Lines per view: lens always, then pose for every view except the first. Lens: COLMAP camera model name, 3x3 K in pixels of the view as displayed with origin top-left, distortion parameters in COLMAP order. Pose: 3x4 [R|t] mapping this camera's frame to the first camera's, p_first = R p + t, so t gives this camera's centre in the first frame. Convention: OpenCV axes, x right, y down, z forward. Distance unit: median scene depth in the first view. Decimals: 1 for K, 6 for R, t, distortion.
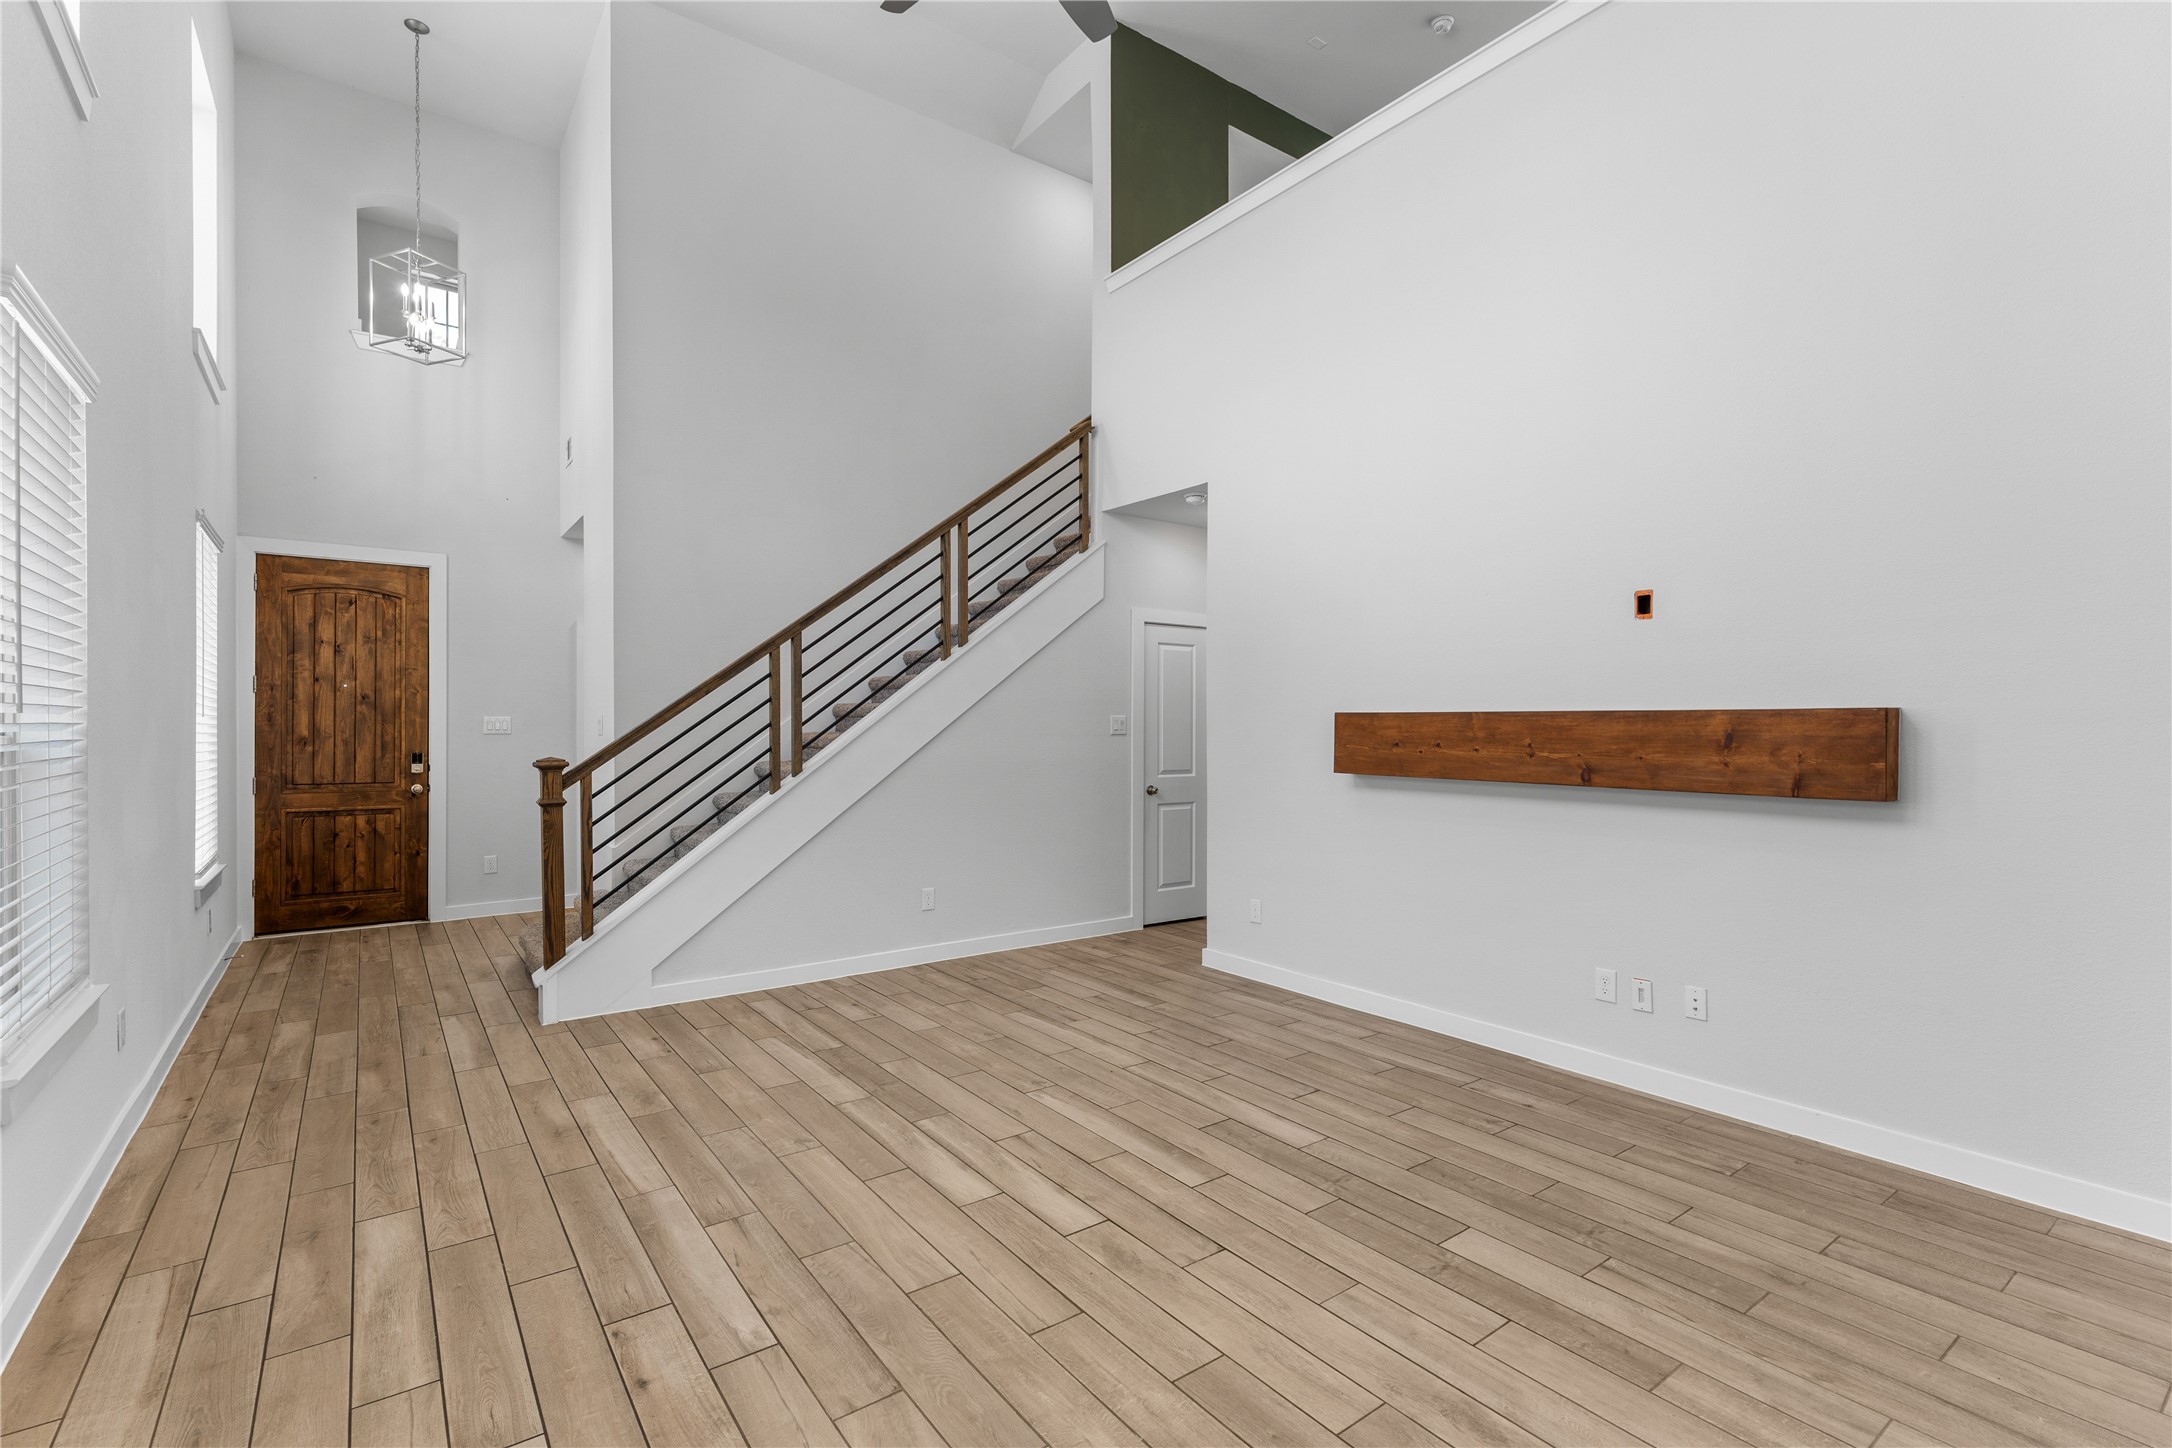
lens RADIAL K [[986.2, 0, 1086.0], [0, 986.2, 724.0], [0, 0, 1]] dist [-0.000044, -0.000391]
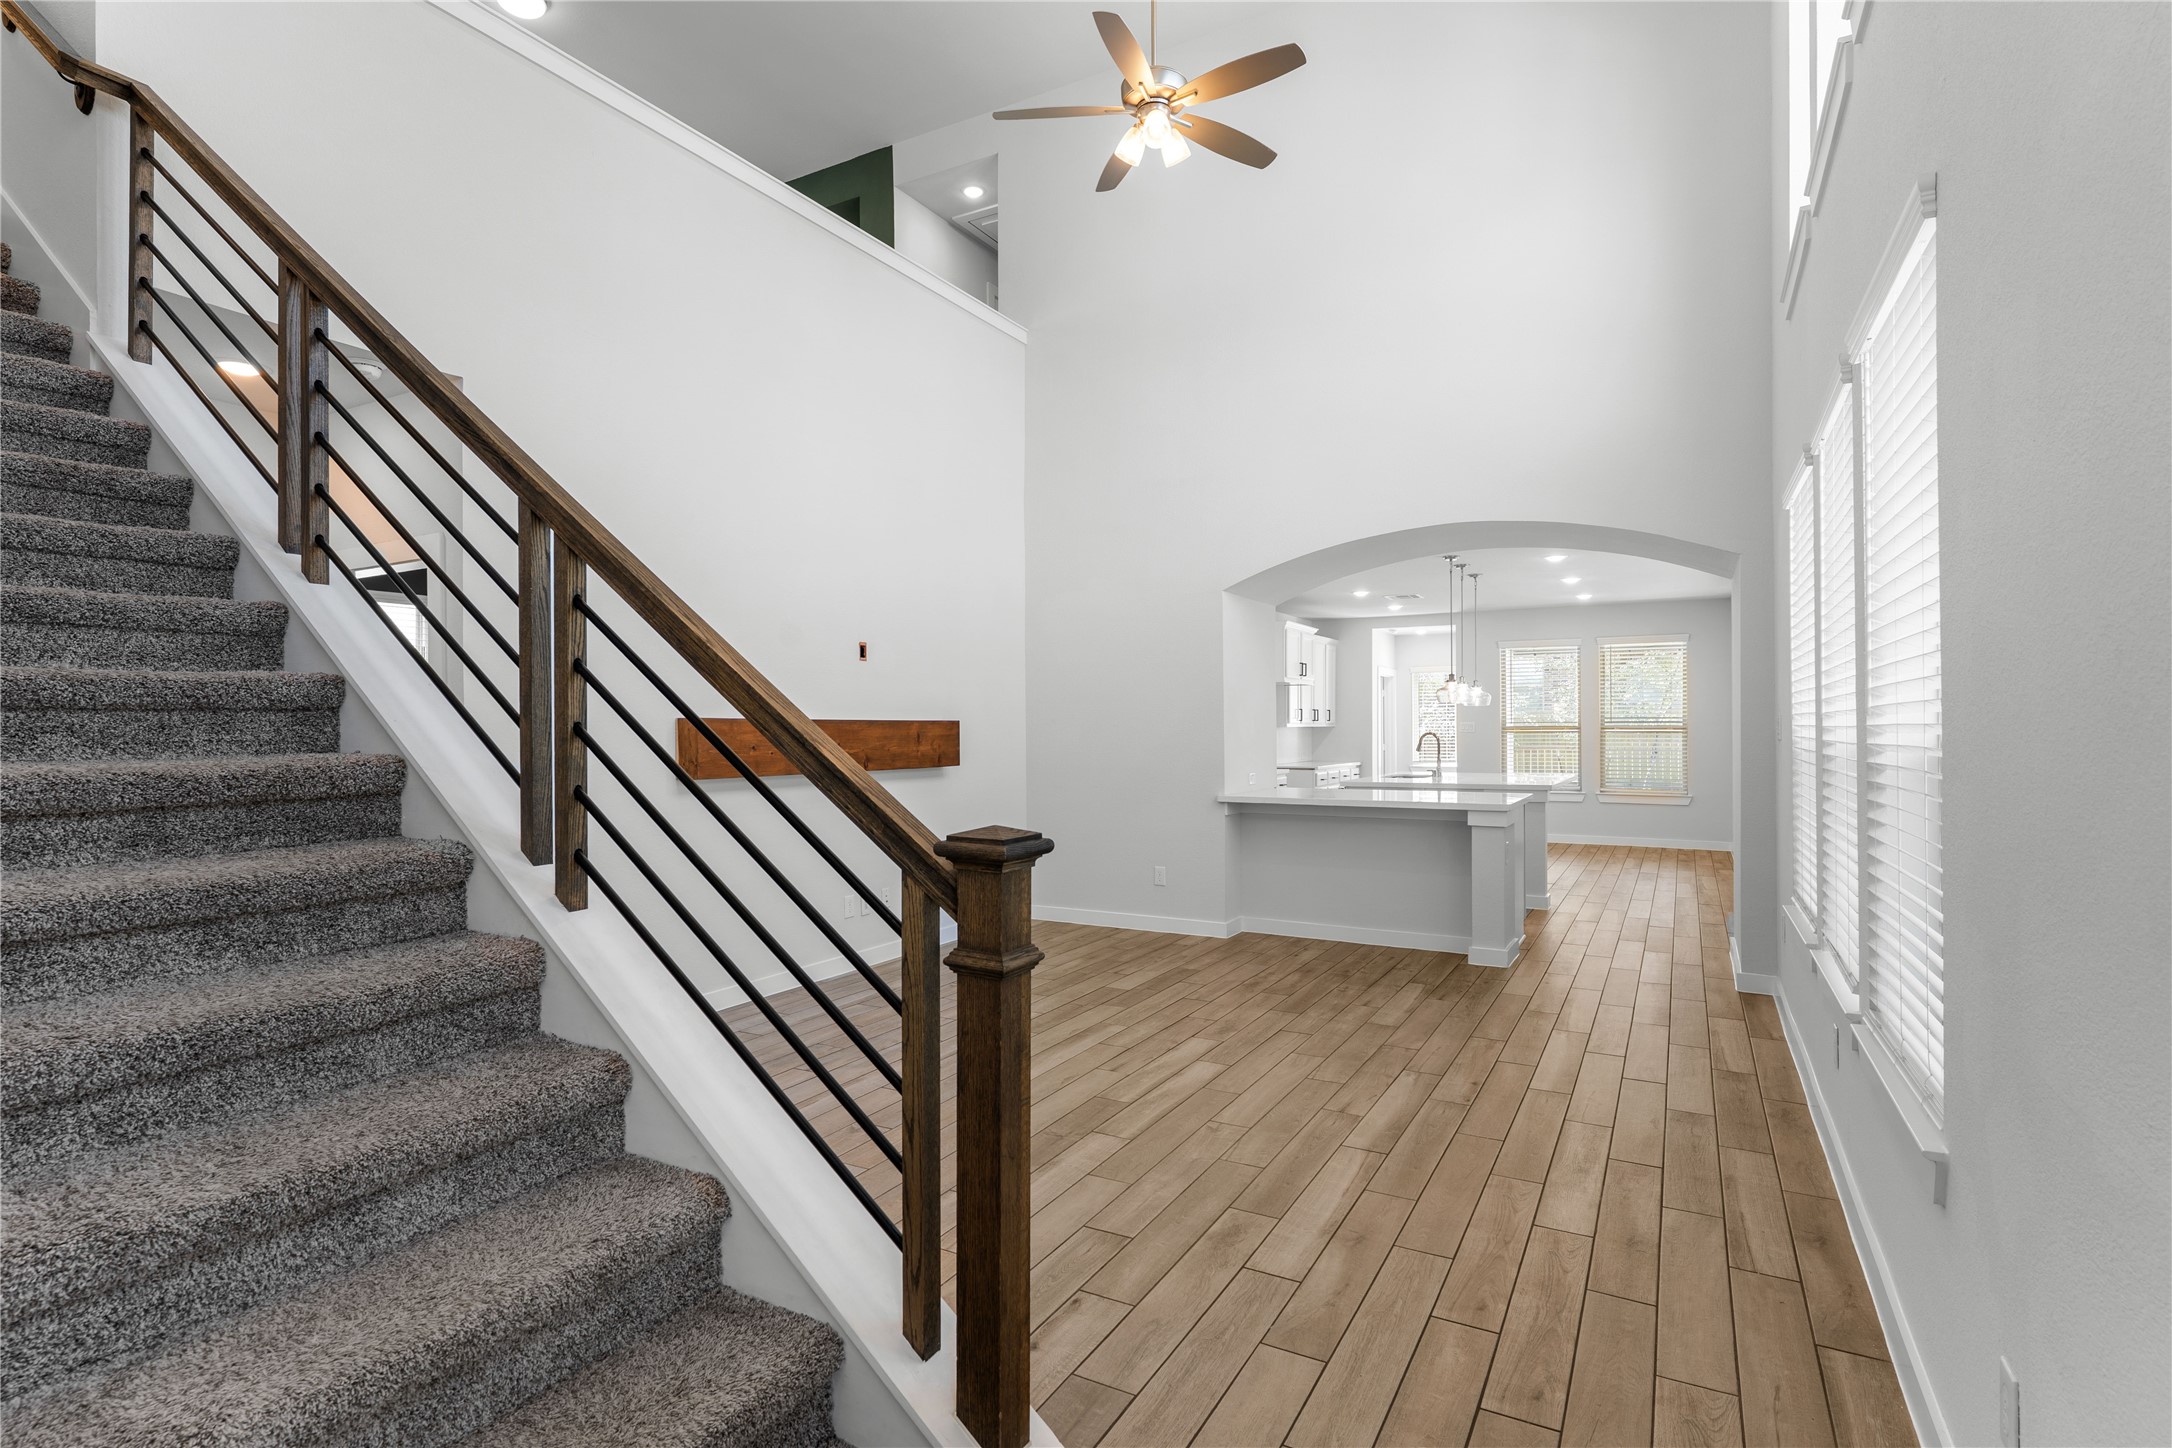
lens RADIAL K [[1026.6, 0, 1086.0], [0, 1026.6, 724.0], [0, 0, 1]] dist [0.001183, 0.000443]
pose [[-0.401535, 0.003698, 0.915836, -1.317972], [0.003379, 0.999991, -0.002556, -0.002996], [-0.915838, 0.002069, -0.401544, 1.670970]]
